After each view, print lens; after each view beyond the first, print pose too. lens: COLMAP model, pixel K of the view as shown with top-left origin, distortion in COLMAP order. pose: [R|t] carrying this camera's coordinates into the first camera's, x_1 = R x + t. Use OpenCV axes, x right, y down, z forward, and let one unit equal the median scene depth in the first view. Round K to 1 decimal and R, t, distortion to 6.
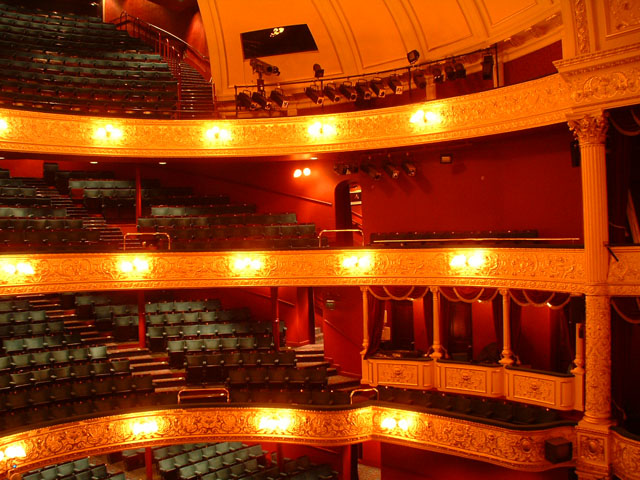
lens RADIAL K [[633.7, 0, 320.0], [0, 633.7, 240.0], [0, 0, 1]] dist [-0.133889, 0.014248]
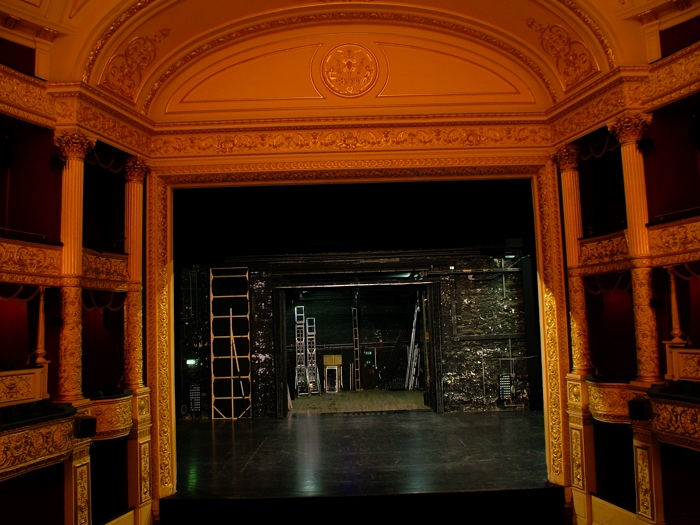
lens RADIAL K [[582.0, 0, 358.3], [0, 582.0, 266.6], [0, 0, 1]] dist [-0.109453, 0.081744]
pose [[-0.554921, 0.123169, 0.822734, -0.627050], [0.035671, 0.991592, -0.124389, 0.174594], [-0.831138, -0.039678, -0.554649, 0.987367]]
